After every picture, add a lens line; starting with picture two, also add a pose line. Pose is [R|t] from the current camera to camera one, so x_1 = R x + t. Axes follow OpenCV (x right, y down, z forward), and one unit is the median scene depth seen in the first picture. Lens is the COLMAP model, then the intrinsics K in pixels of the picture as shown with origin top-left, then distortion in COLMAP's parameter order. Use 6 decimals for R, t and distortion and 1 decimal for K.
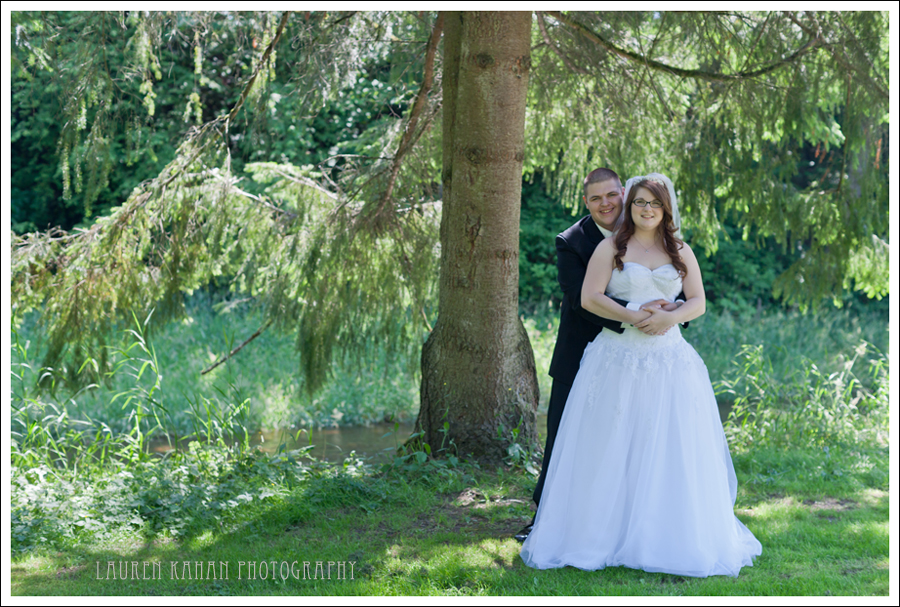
lens RADIAL K [[1291.8, 0, 445.7], [0, 1291.8, 300.7], [0, 0, 1]] dist [0.033310, 0.000000]
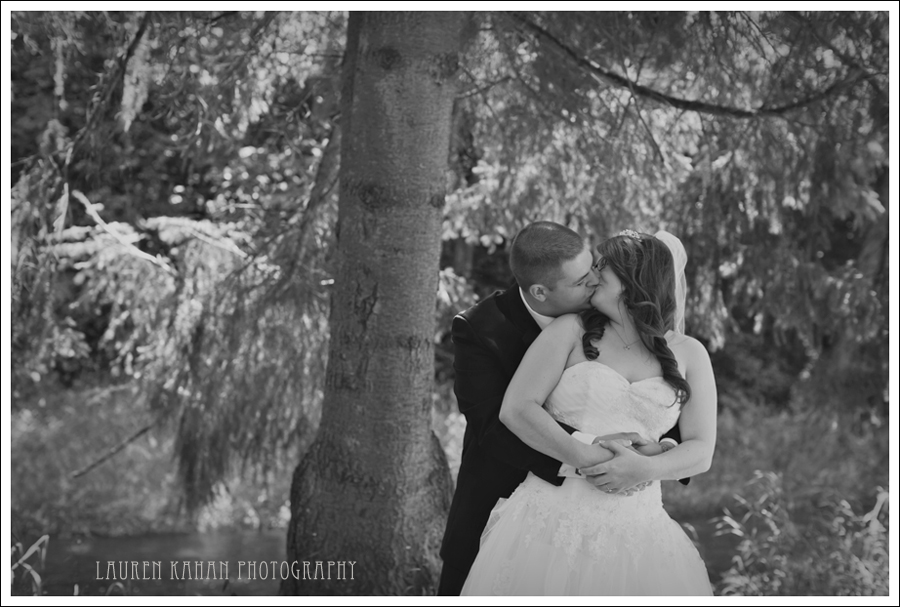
lens RADIAL K [[1210.8, 0, 450.7], [0, 1210.8, 300.7], [0, 0, 1]] dist [-0.003307, 0.000000]
pose [[0.999340, 0.034946, -0.009942, 0.054806], [-0.035516, 0.997280, -0.064584, -0.013315], [0.007658, 0.064894, 0.997863, 0.277735]]
